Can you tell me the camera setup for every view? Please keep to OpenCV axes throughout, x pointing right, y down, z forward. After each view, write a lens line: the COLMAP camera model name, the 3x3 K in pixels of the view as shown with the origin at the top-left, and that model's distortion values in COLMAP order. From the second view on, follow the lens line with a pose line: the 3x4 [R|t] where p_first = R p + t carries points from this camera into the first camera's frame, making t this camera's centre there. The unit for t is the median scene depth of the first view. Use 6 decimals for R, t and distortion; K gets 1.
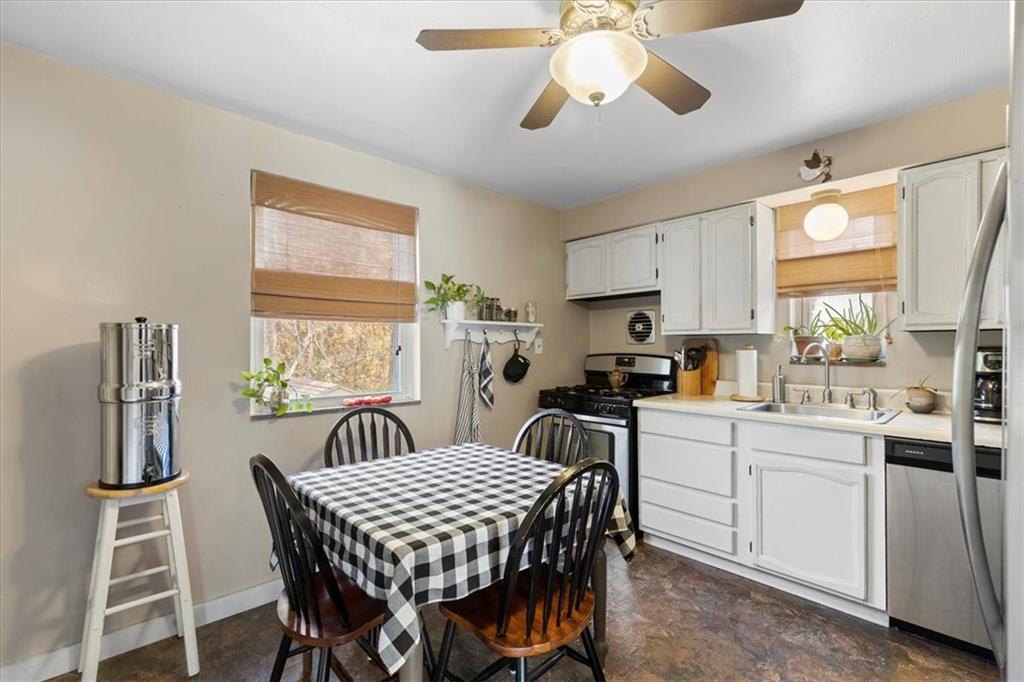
lens RADIAL K [[472.7, 0, 513.1], [0, 472.7, 345.5], [0, 0, 1]] dist [-0.000020, -0.000075]
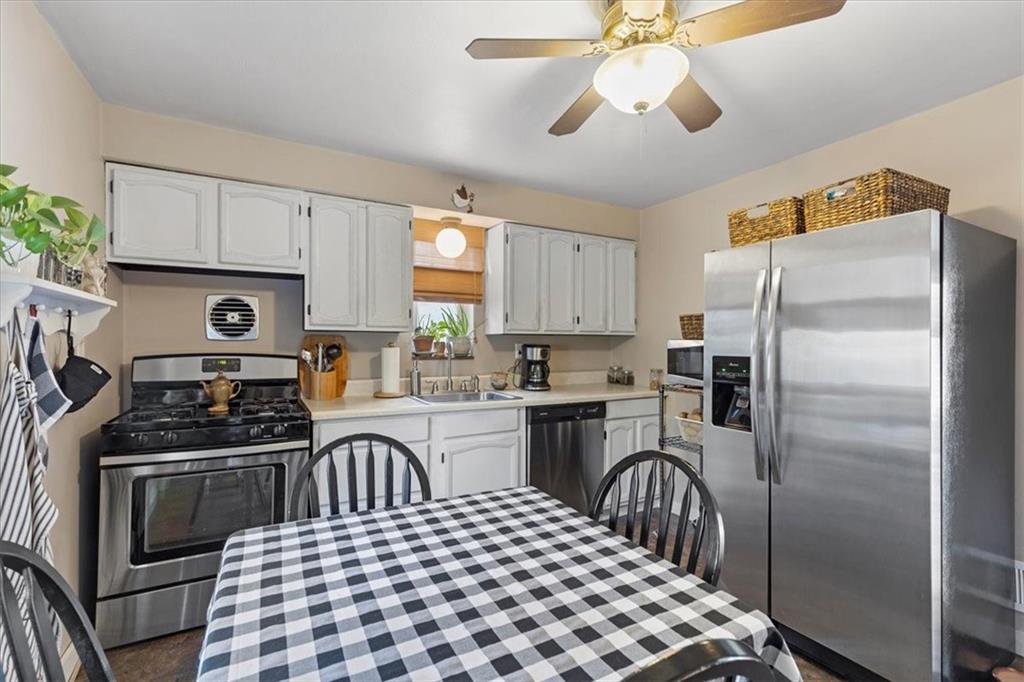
lens RADIAL K [[472.7, 0, 513.4], [0, 472.7, 342.5], [0, 0, 1]] dist [-0.000020, -0.000075]
pose [[0.209155, 0.007671, 0.977852, -0.461260], [-0.004648, 0.999966, -0.006850, 0.004479], [-0.977871, -0.003112, 0.209184, 0.536696]]
